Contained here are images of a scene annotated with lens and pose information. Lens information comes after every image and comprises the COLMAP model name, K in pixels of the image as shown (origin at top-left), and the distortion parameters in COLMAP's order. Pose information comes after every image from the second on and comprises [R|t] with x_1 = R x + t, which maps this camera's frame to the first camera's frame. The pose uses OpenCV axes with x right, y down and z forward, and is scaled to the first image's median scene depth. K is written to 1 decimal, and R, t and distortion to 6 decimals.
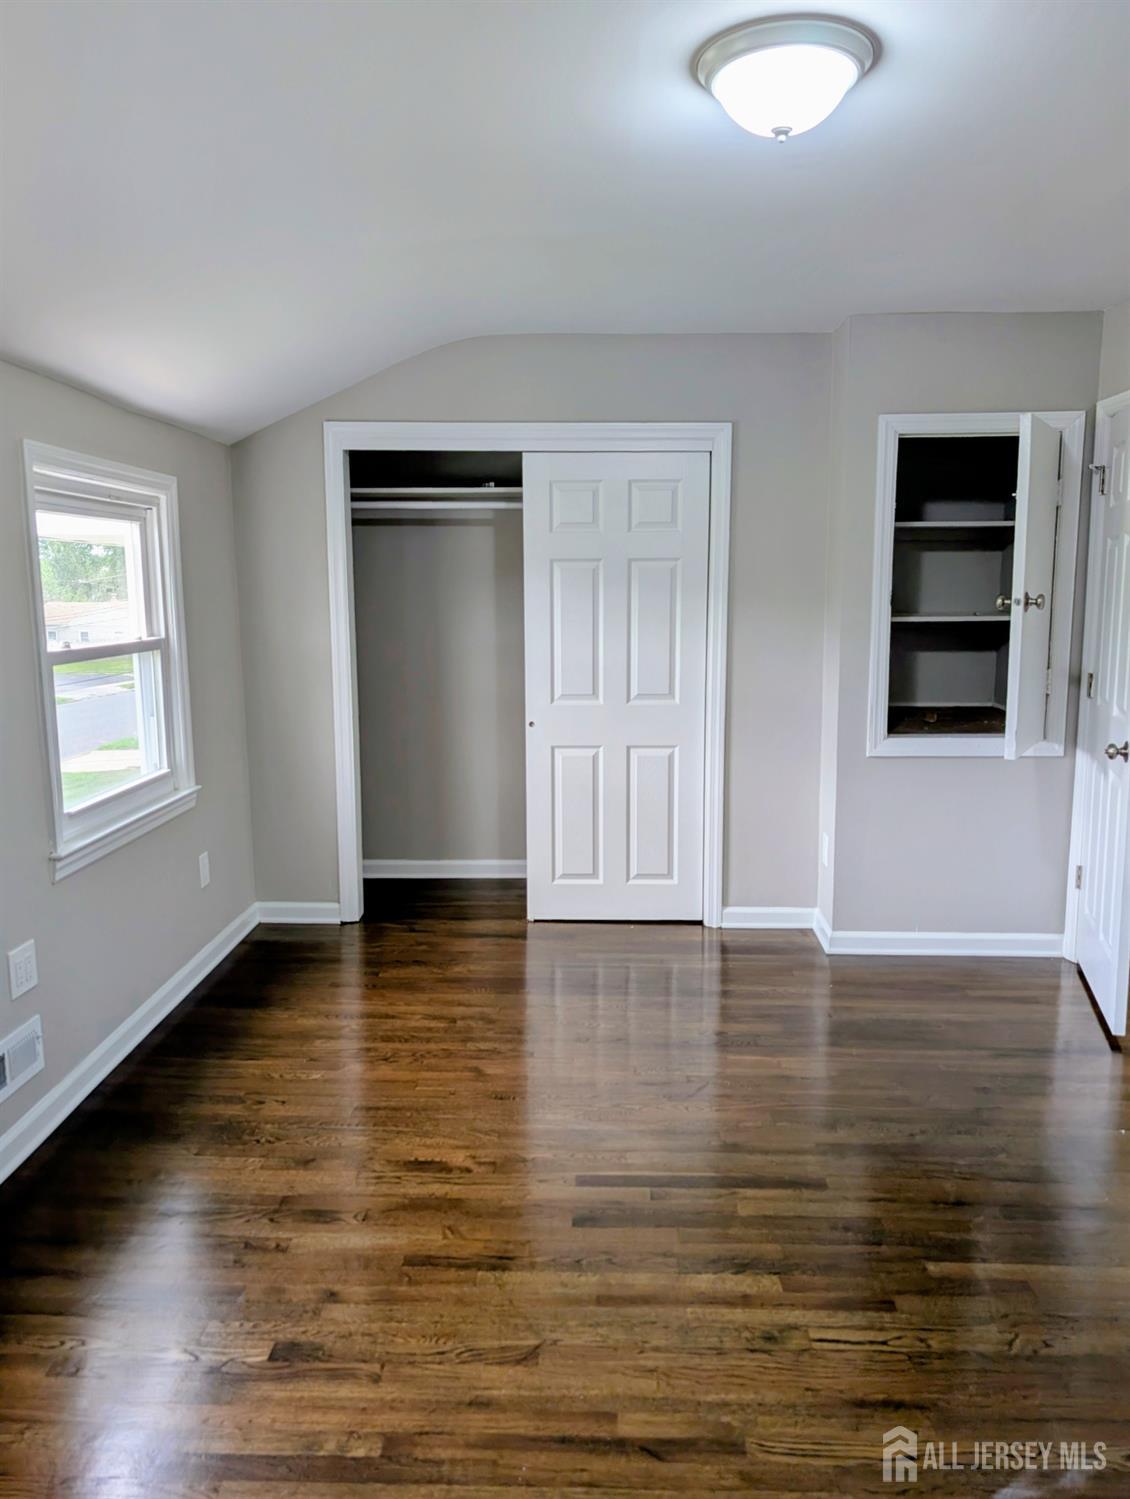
lens RADIAL K [[1112.9, 0, 555.9], [0, 1112.9, 750.2], [0, 0, 1]] dist [0.056595, -0.043475]
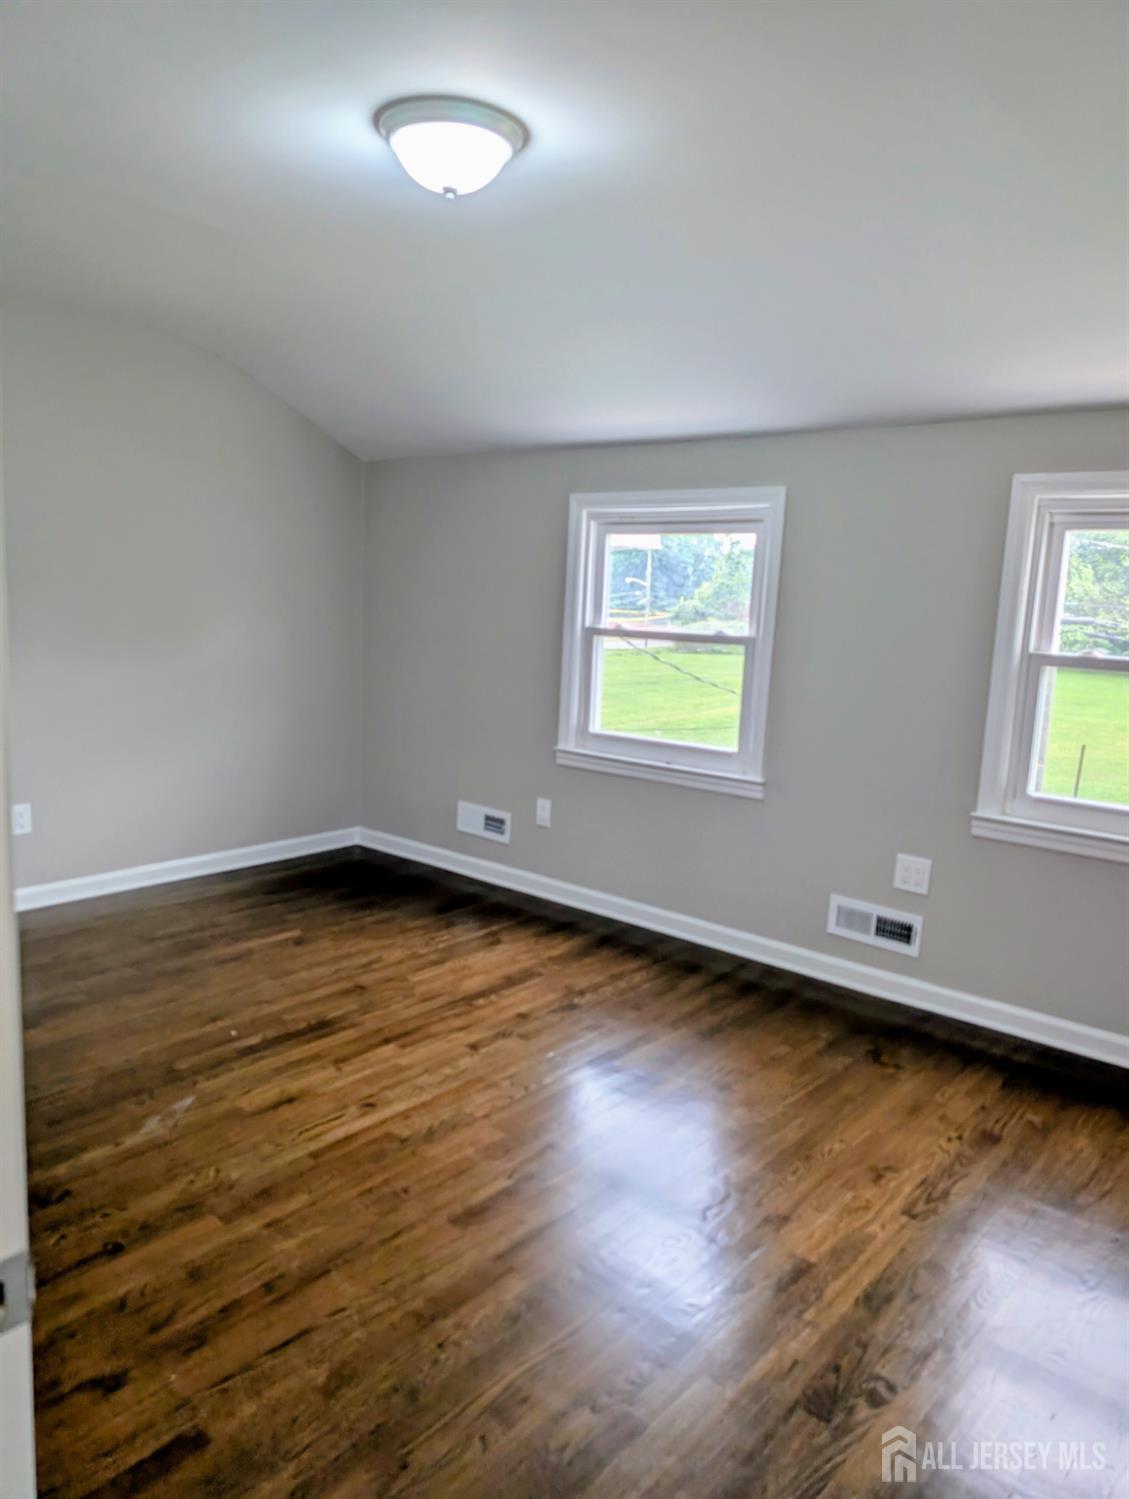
lens RADIAL K [[1112.9, 0, 555.4], [0, 1112.9, 750.2], [0, 0, 1]] dist [0.056595, -0.043475]
pose [[-0.638350, 0.084921, -0.765047, 1.062889], [-0.154143, 0.959661, 0.235140, -0.258983], [0.754155, 0.268028, -0.599510, 1.884338]]
